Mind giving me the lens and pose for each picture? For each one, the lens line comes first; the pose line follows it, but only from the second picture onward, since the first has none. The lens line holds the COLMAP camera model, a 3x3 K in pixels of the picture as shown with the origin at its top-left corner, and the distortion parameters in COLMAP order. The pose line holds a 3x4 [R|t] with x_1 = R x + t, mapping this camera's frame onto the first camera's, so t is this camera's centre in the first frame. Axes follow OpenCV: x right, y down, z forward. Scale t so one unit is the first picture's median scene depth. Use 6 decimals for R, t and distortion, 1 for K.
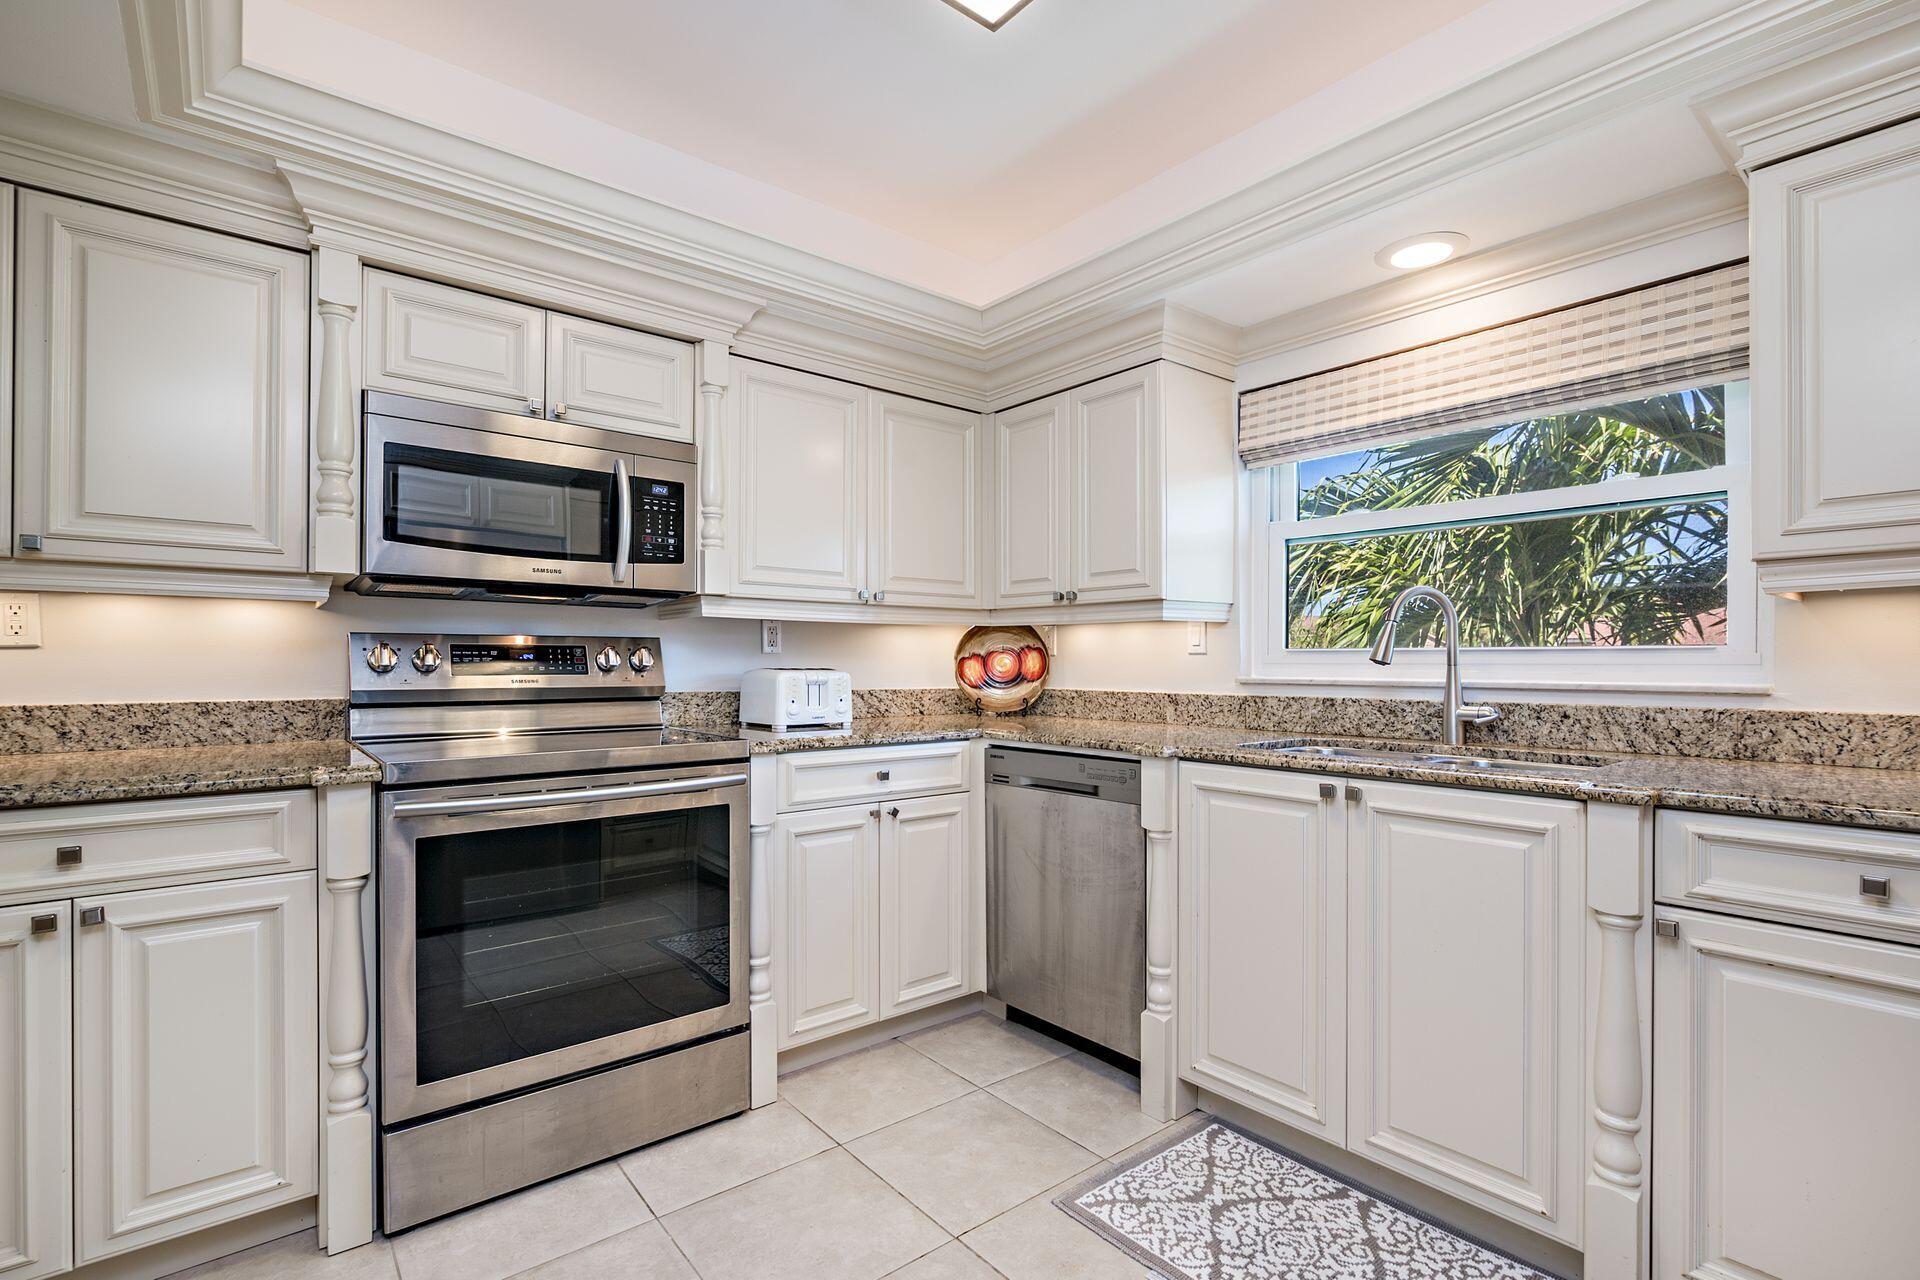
lens RADIAL K [[886.4, 0, 943.0], [0, 886.4, 663.1], [0, 0, 1]] dist [-0.013238, 0.000076]
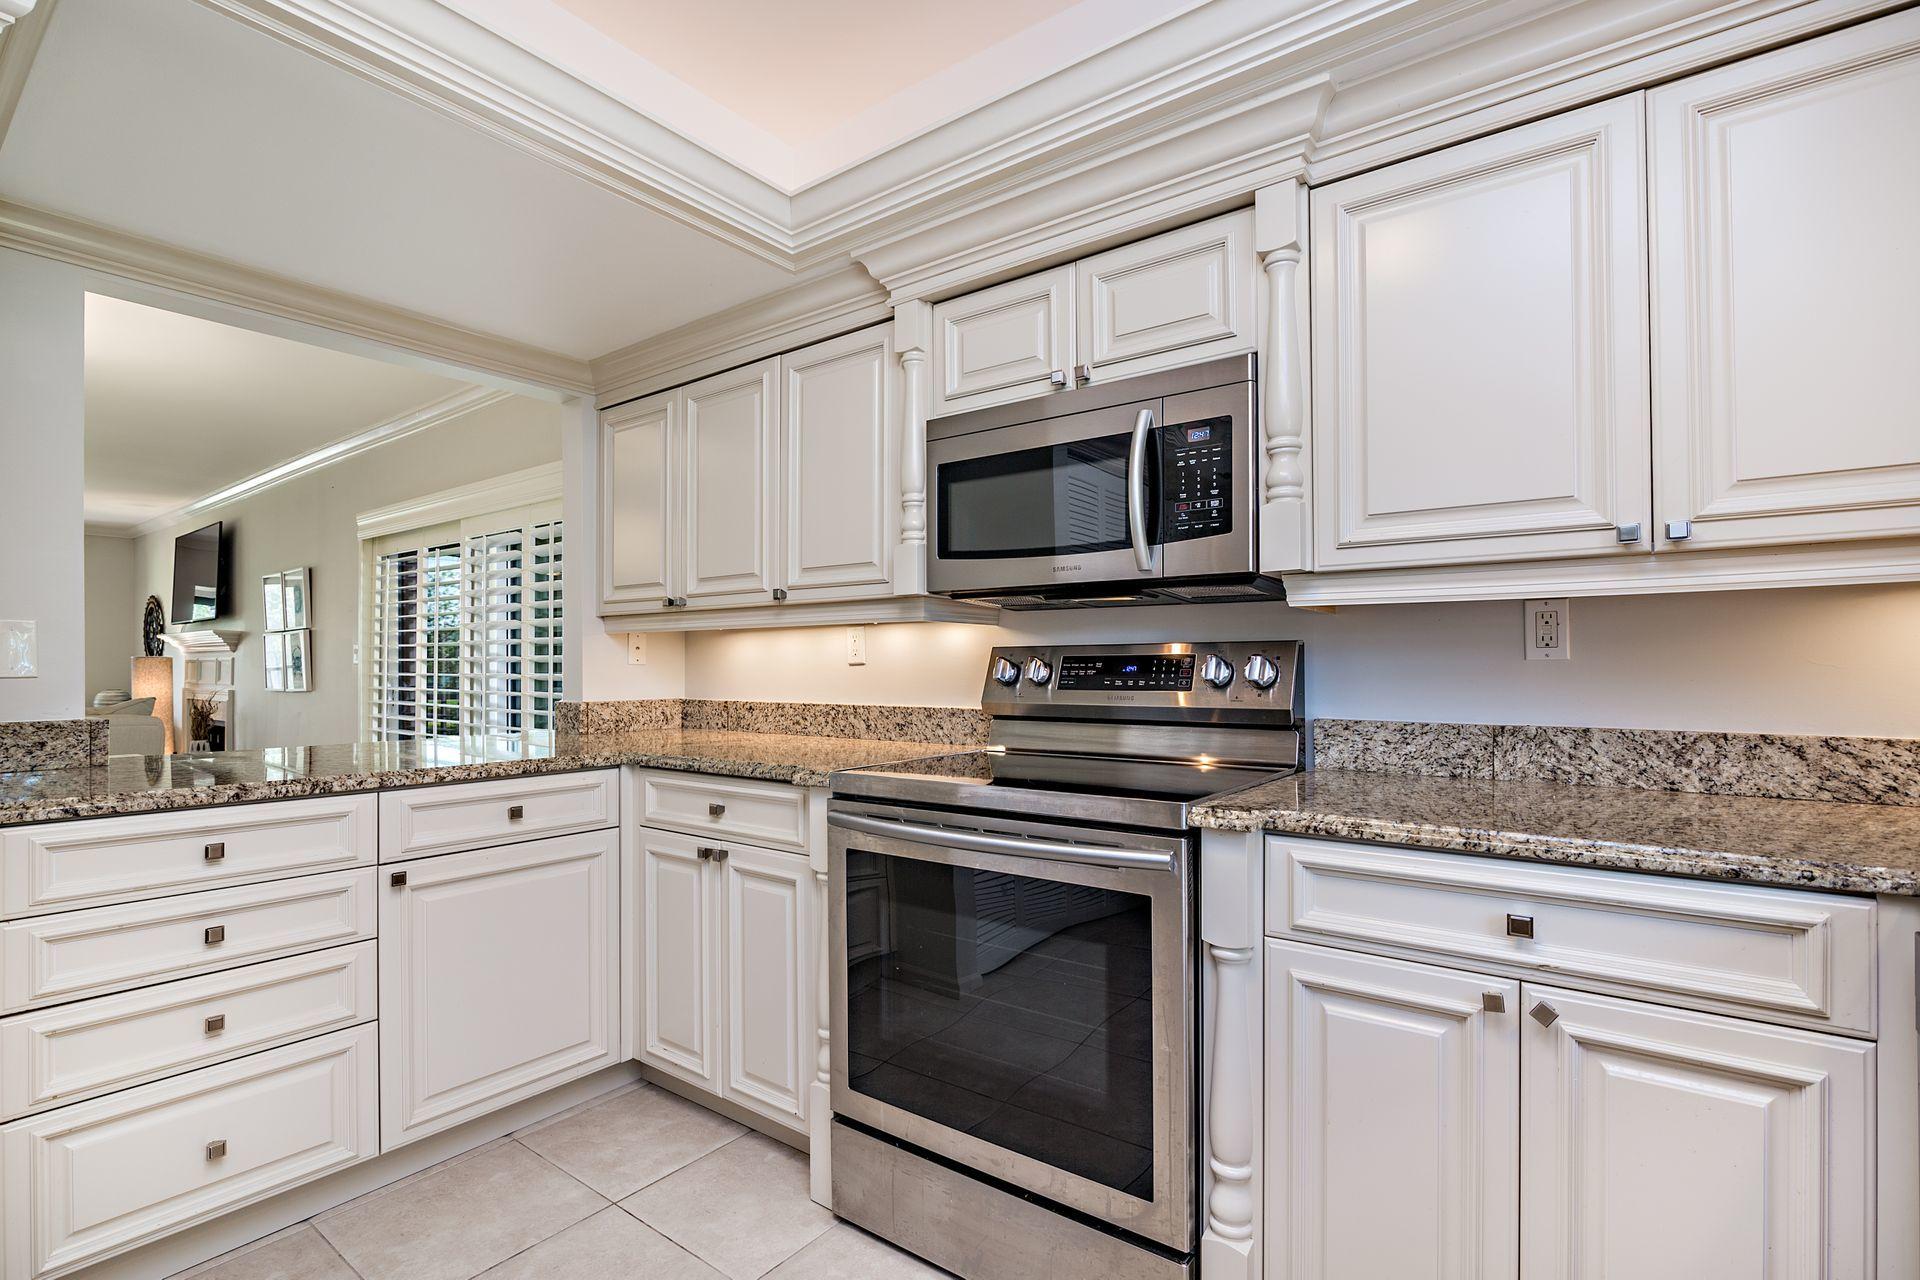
lens RADIAL K [[886.4, 0, 943.0], [0, 886.4, 663.1], [0, 0, 1]] dist [-0.013238, 0.000076]
pose [[0.240088, -0.007731, -0.970720, 0.195564], [0.002778, 0.999970, -0.007277, -0.004448], [0.970747, -0.000949, 0.240102, 0.383345]]
